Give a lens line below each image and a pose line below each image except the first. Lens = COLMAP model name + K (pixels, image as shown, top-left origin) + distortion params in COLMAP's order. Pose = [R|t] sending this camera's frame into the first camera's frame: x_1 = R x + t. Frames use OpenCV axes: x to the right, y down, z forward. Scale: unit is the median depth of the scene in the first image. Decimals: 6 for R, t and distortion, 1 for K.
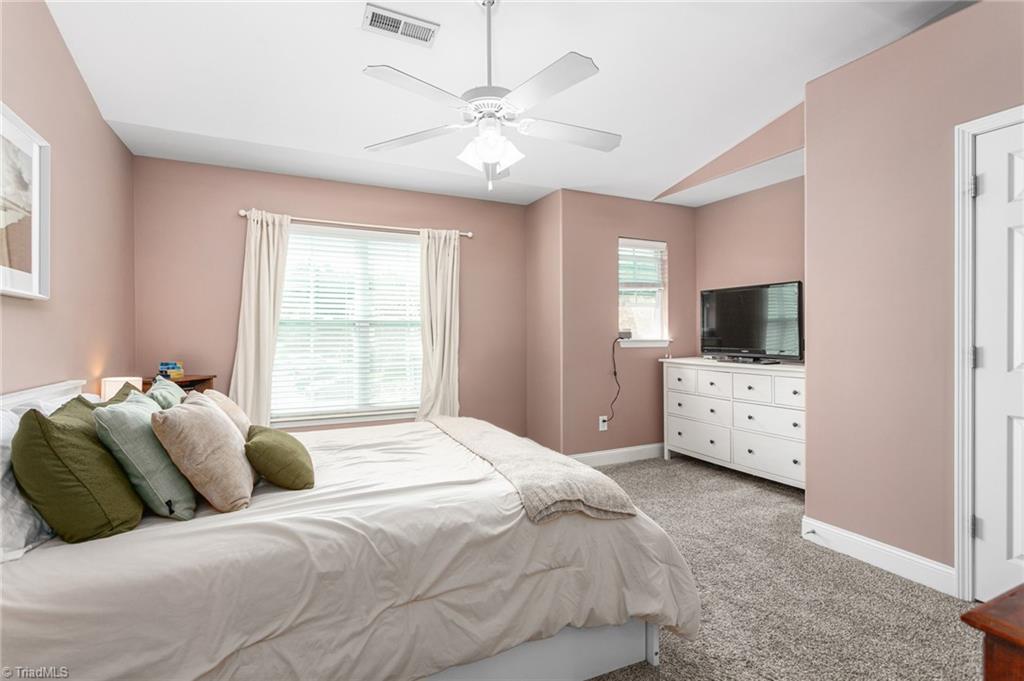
lens RADIAL K [[489.6, 0, 511.8], [0, 489.6, 322.8], [0, 0, 1]] dist [0.000758, 0.000059]
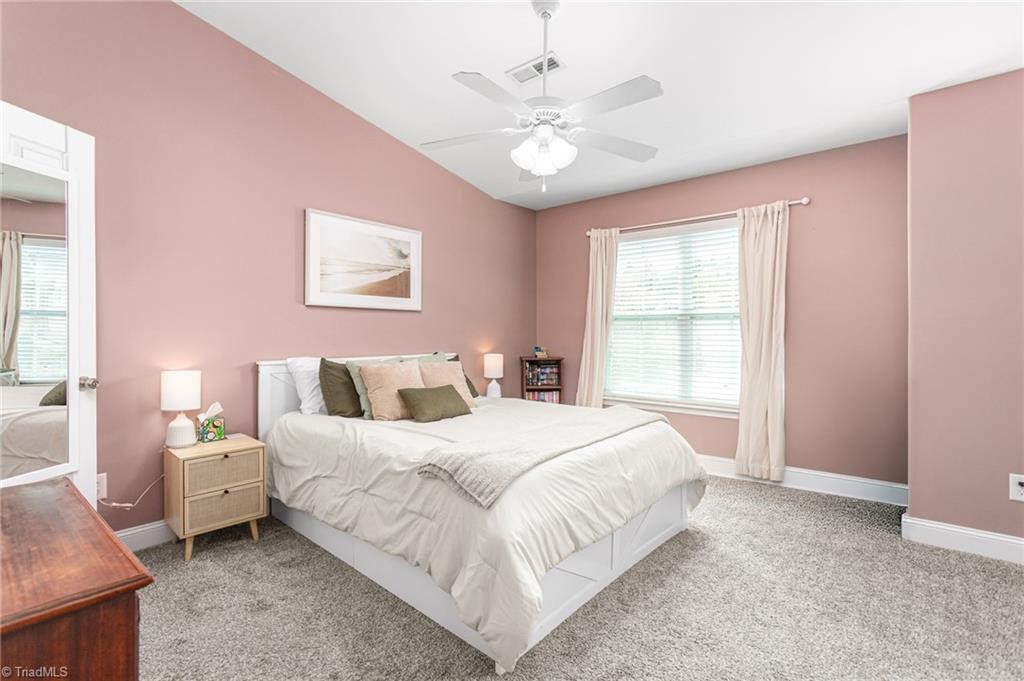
lens RADIAL K [[480.1, 0, 497.0], [0, 480.1, 318.0], [0, 0, 1]] dist [-0.001151, -0.000430]
pose [[0.384532, -0.022003, -0.922850, 0.591208], [0.023446, 0.999626, -0.014064, 0.010903], [0.922814, -0.016229, 0.384904, 0.327510]]
